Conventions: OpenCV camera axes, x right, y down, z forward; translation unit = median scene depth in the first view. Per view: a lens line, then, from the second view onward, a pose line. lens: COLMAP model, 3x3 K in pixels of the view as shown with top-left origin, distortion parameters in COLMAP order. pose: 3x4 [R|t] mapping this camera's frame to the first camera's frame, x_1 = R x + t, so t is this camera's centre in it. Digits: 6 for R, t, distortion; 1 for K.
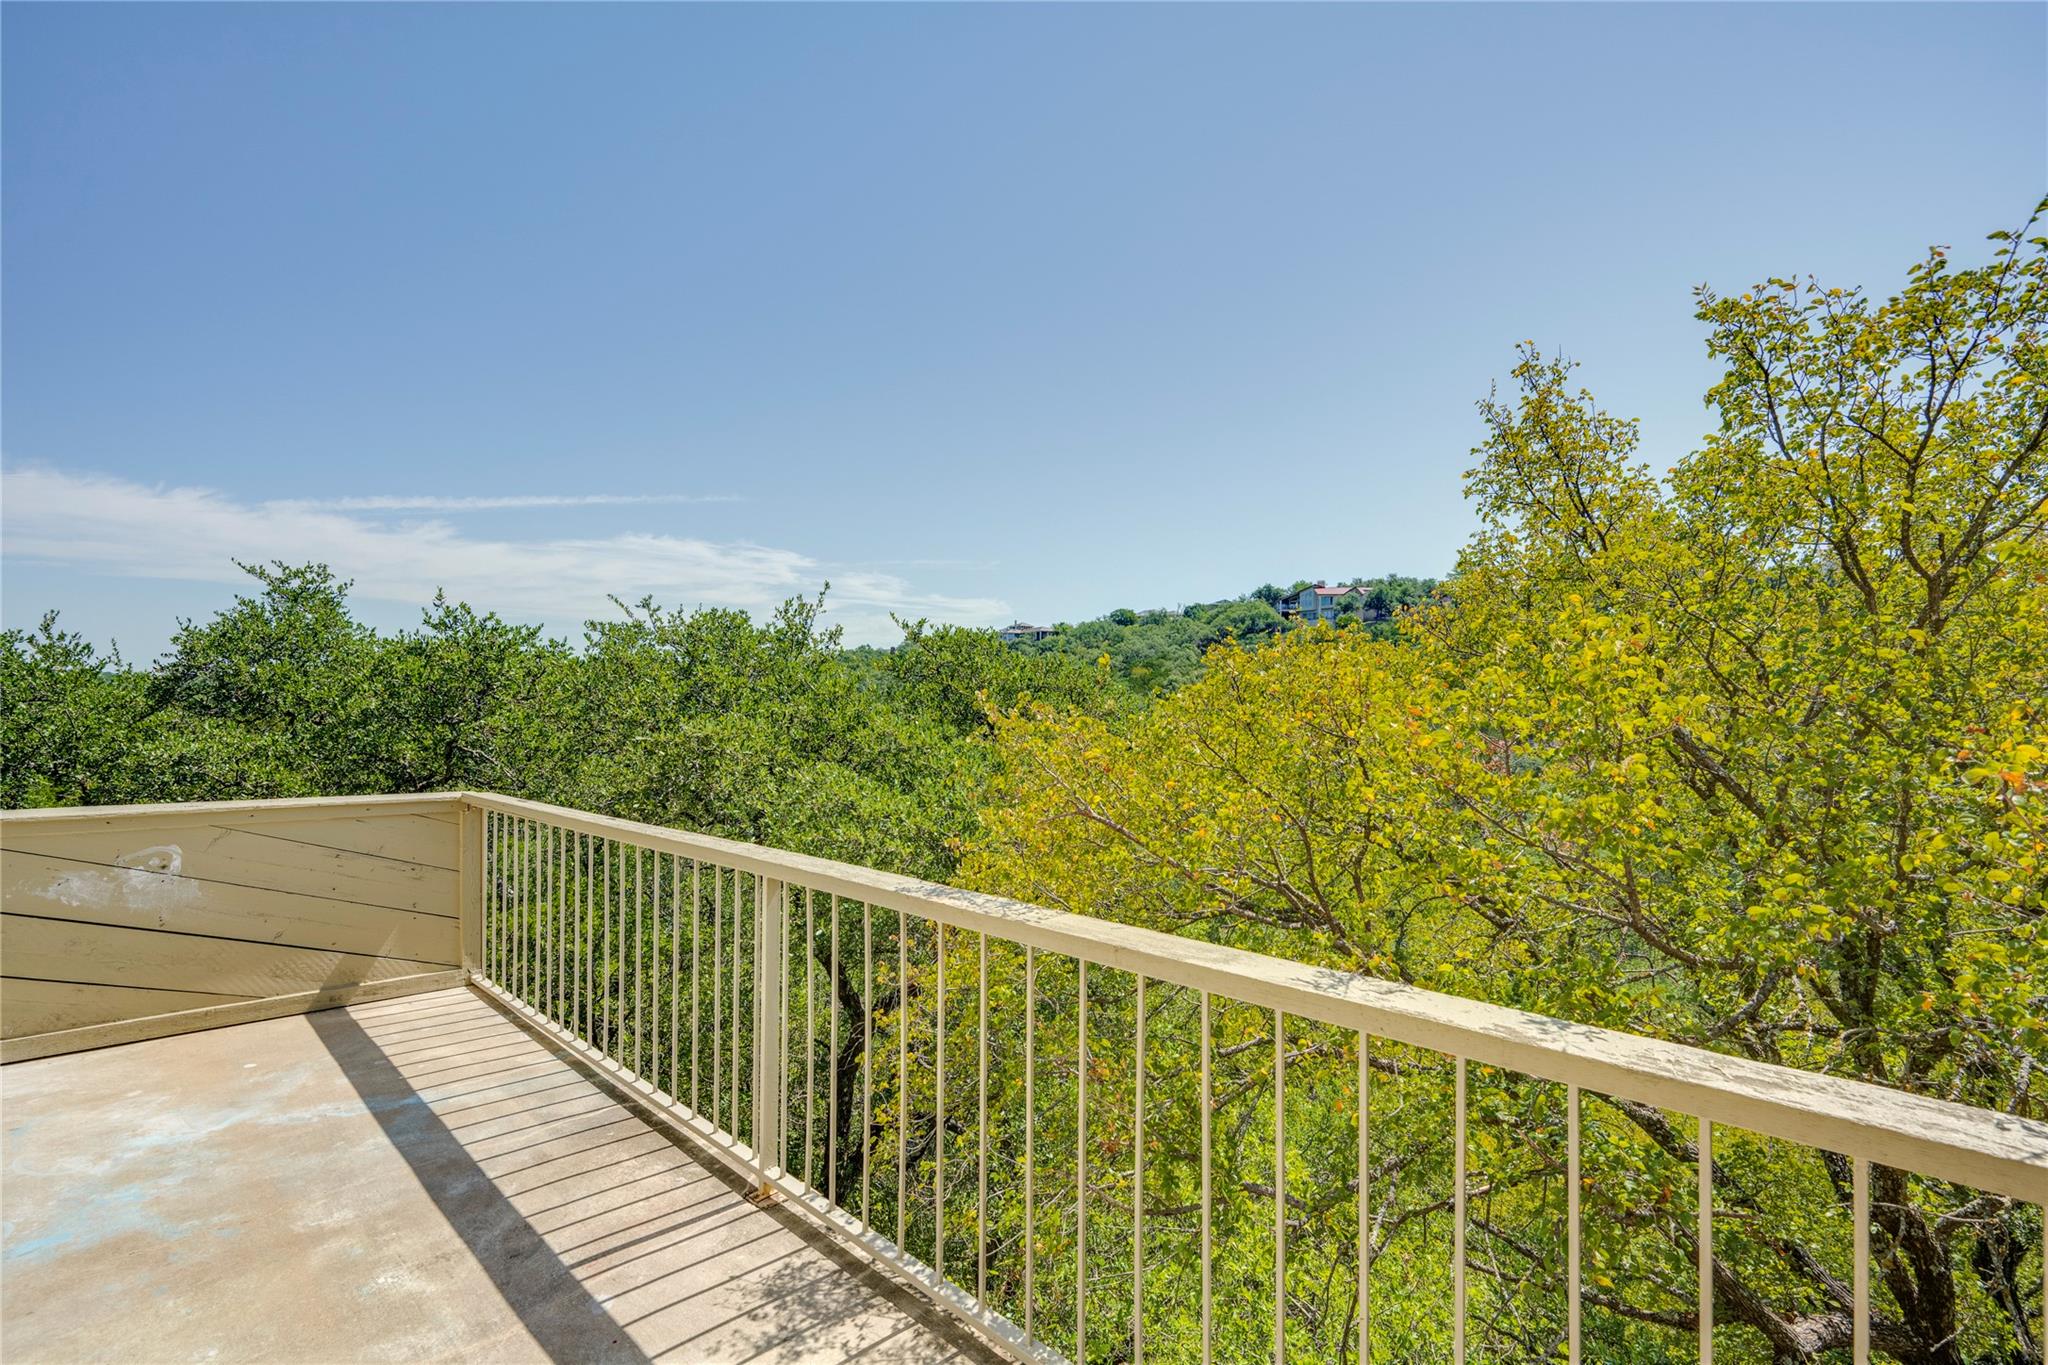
lens RADIAL K [[964.1, 0, 1032.4], [0, 964.1, 738.3], [0, 0, 1]] dist [-0.002158, 0.000344]
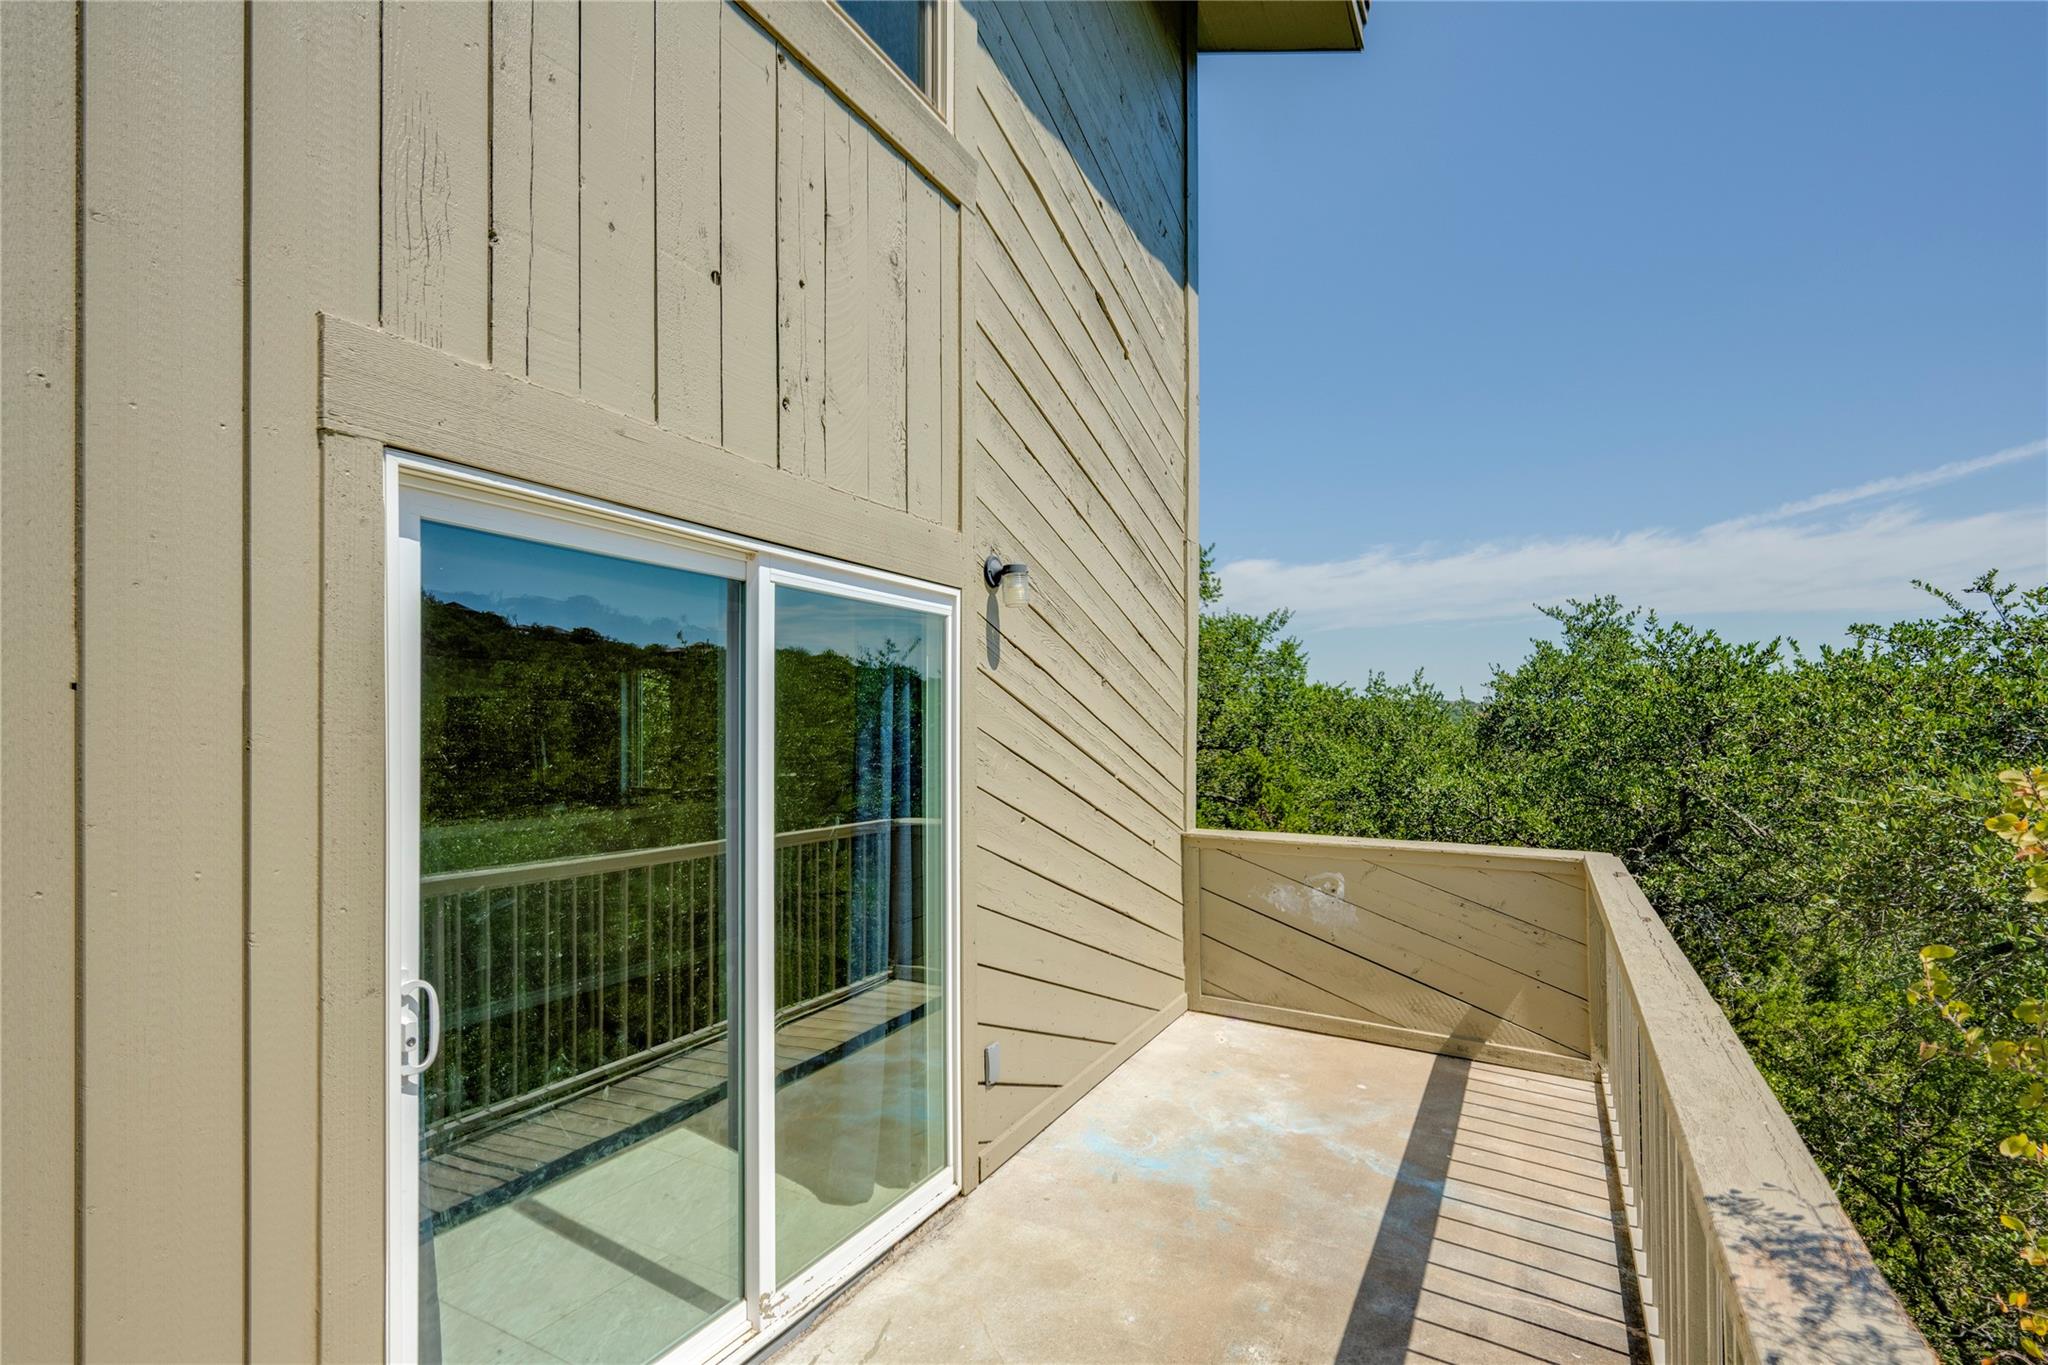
lens RADIAL K [[964.1, 0, 1032.4], [0, 964.1, 738.3], [0, 0, 1]] dist [-0.002158, 0.000344]
pose [[0.184470, -0.002588, -0.982835, 0.163771], [-0.014026, 0.999888, -0.005265, -0.036169], [0.982738, 0.014756, 0.184413, 0.377440]]
